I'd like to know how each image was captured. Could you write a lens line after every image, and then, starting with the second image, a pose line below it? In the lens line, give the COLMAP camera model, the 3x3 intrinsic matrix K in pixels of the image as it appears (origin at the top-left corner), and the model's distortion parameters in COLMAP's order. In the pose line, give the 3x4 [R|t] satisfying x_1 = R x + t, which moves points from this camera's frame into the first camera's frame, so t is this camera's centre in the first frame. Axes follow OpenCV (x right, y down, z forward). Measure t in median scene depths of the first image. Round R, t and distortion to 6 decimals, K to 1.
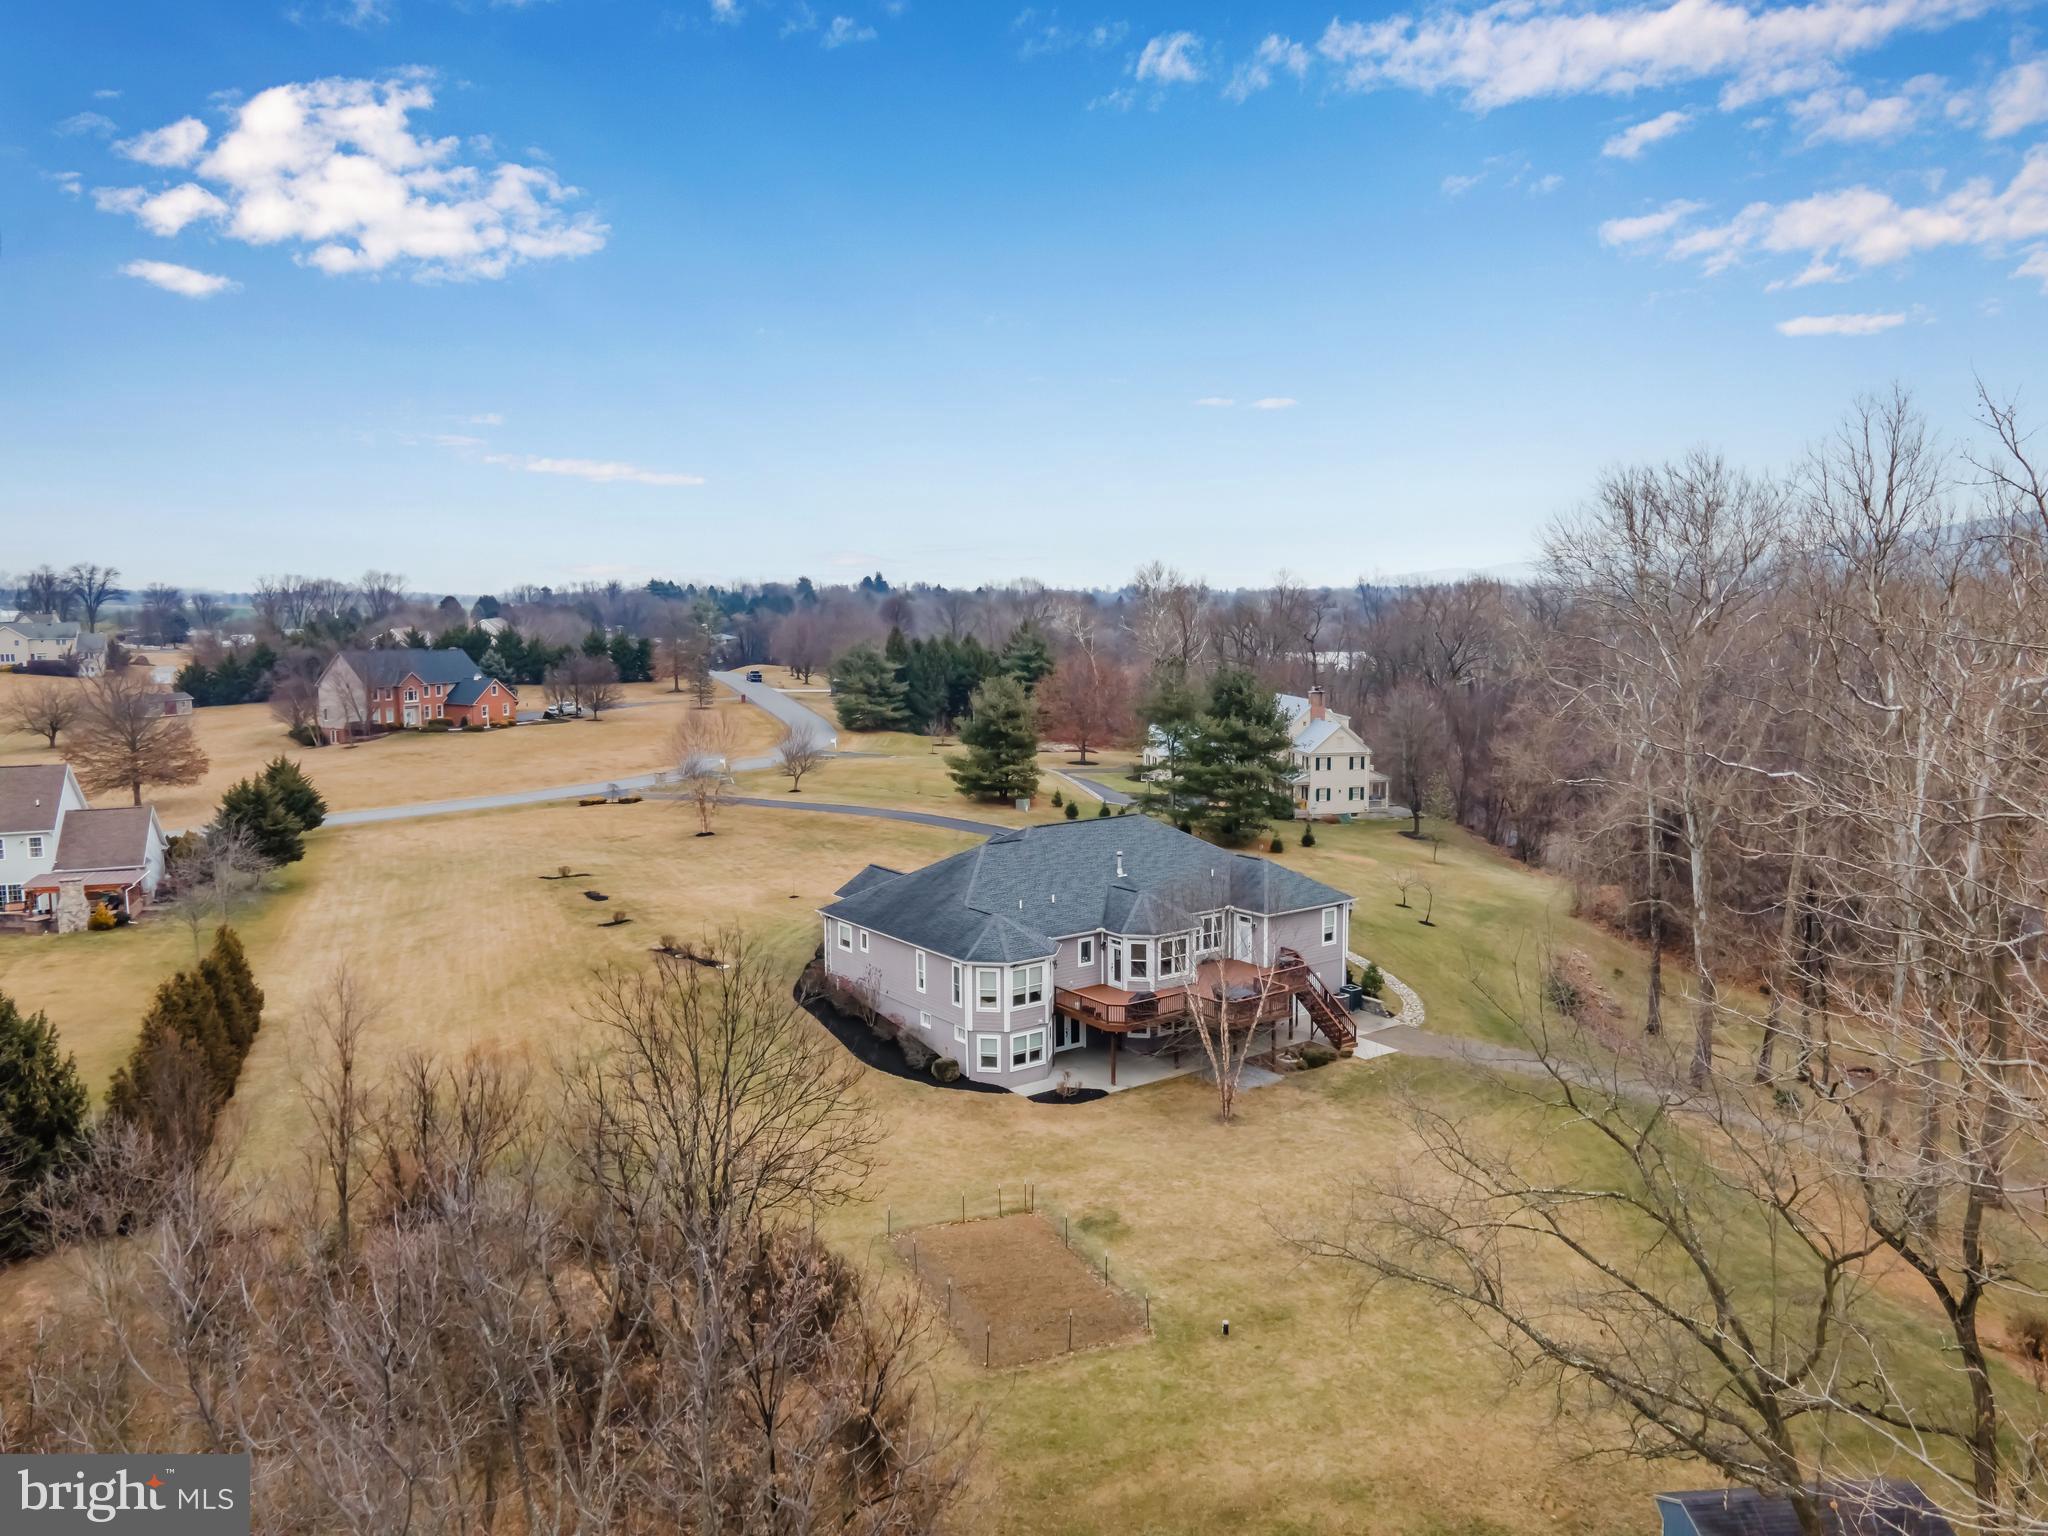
lens RADIAL K [[1494.6, 0, 1024.0], [0, 1494.6, 768.0], [0, 0, 1]] dist [0.006095, 0.062853]
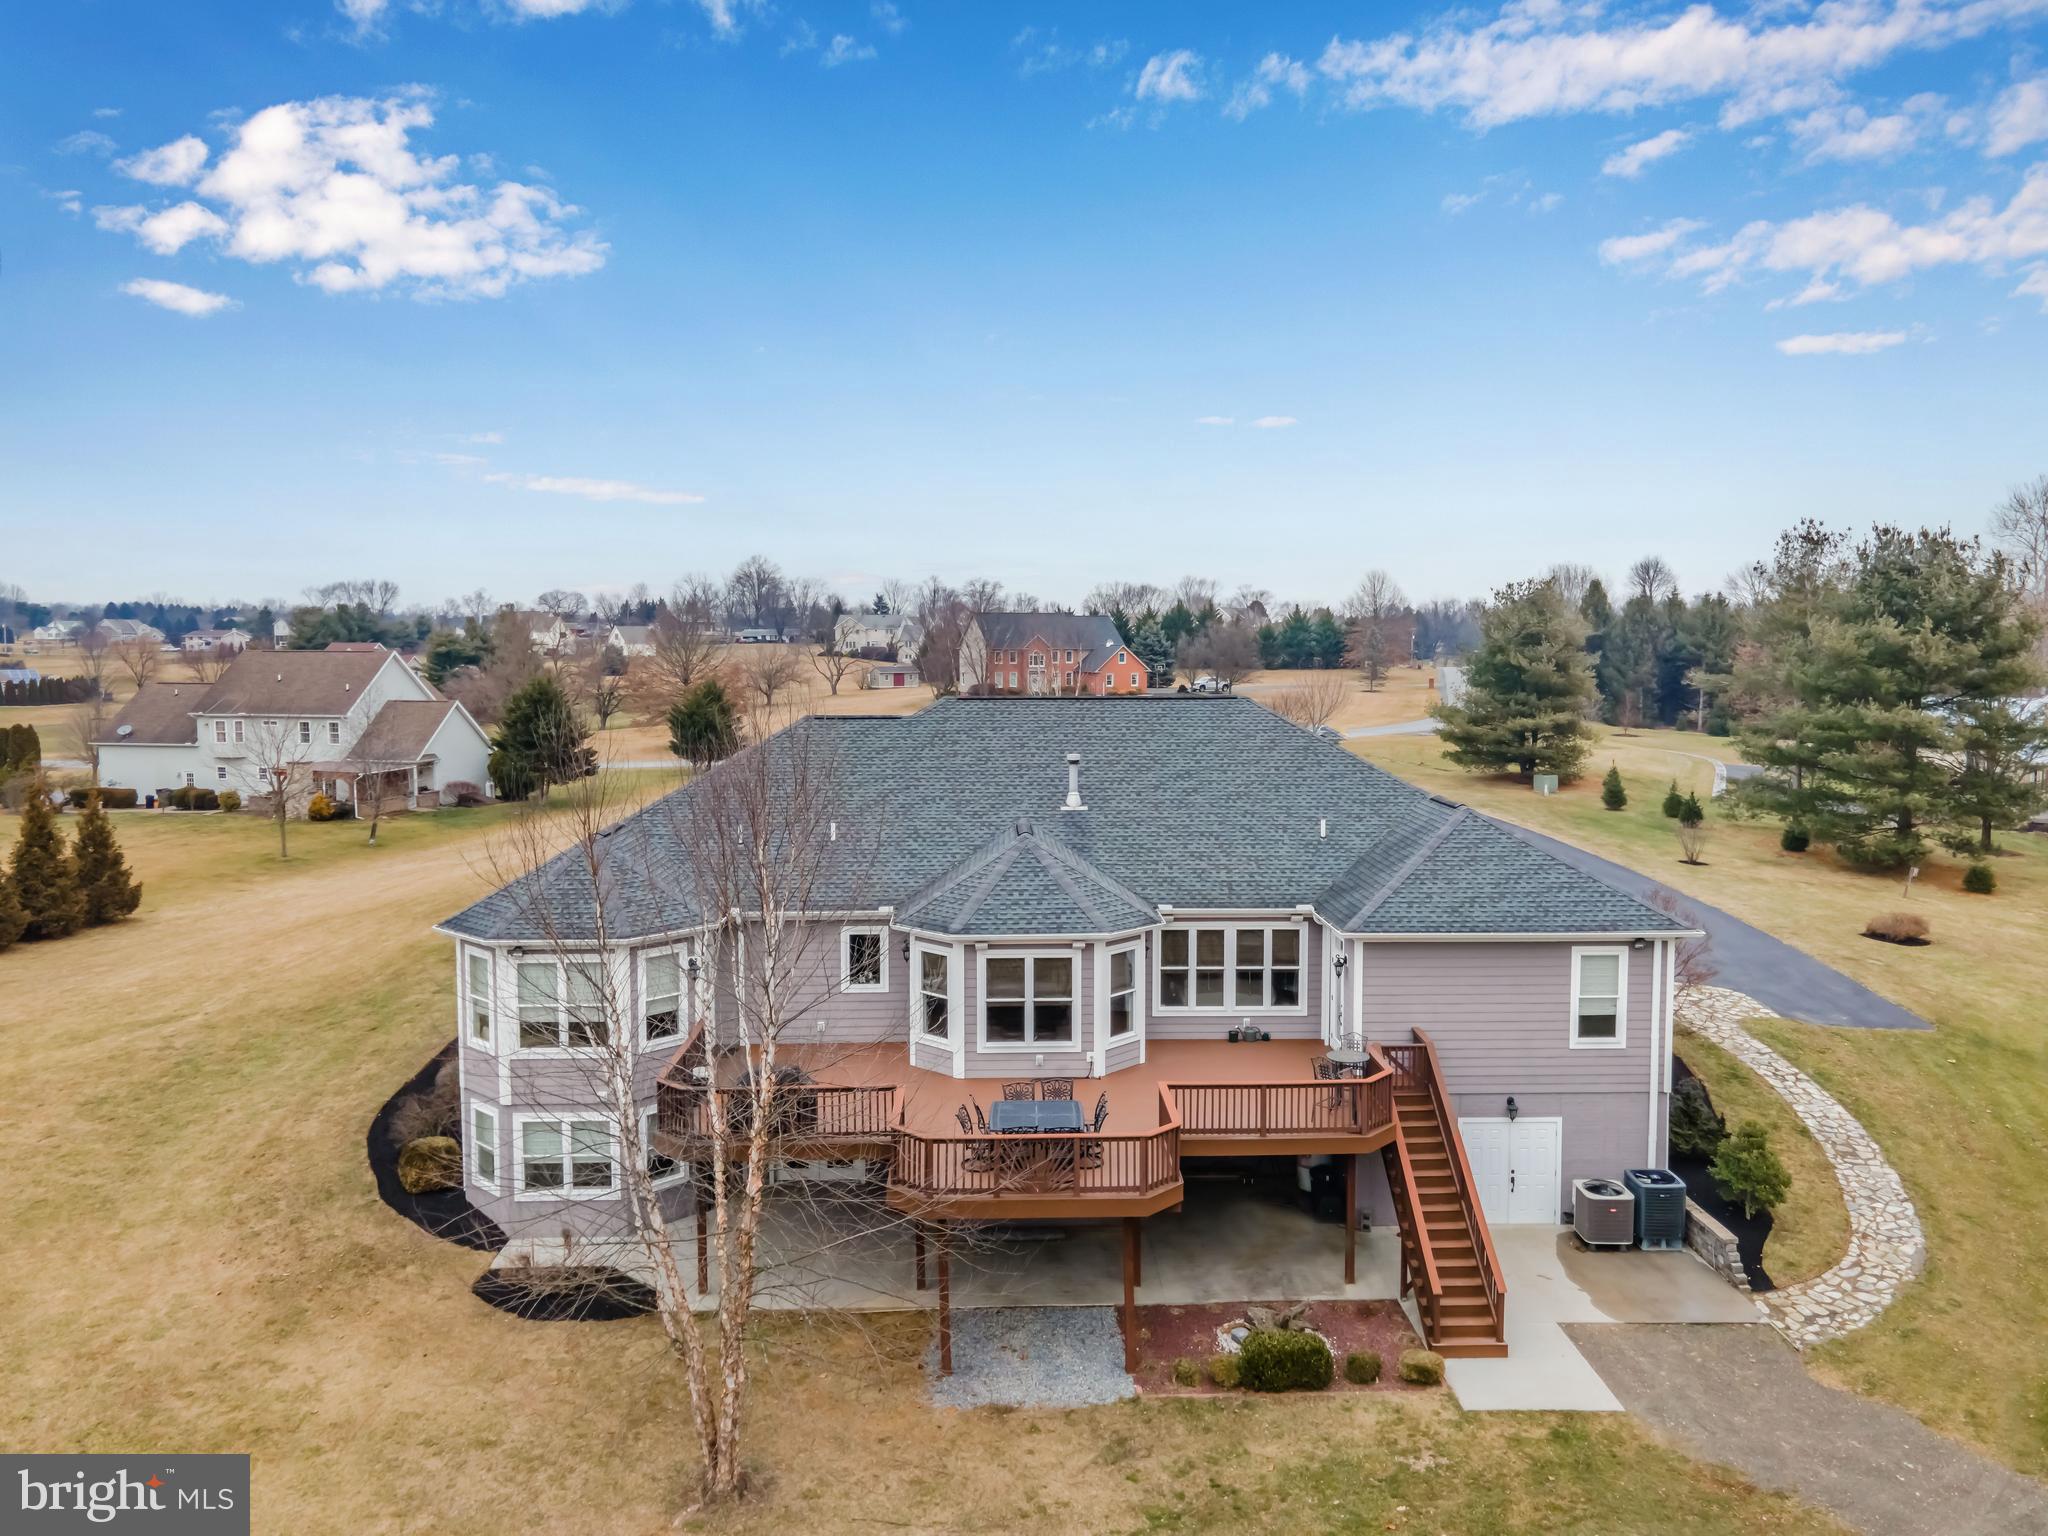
lens RADIAL K [[1494.6, 0, 1024.0], [0, 1494.6, 768.0], [0, 0, 1]] dist [0.006095, 0.062853]
pose [[0.825883, 0.056874, -0.560967, 0.257259], [-0.071822, 0.997407, -0.004617, 0.055303], [0.559249, 0.044103, 0.827826, 0.549021]]
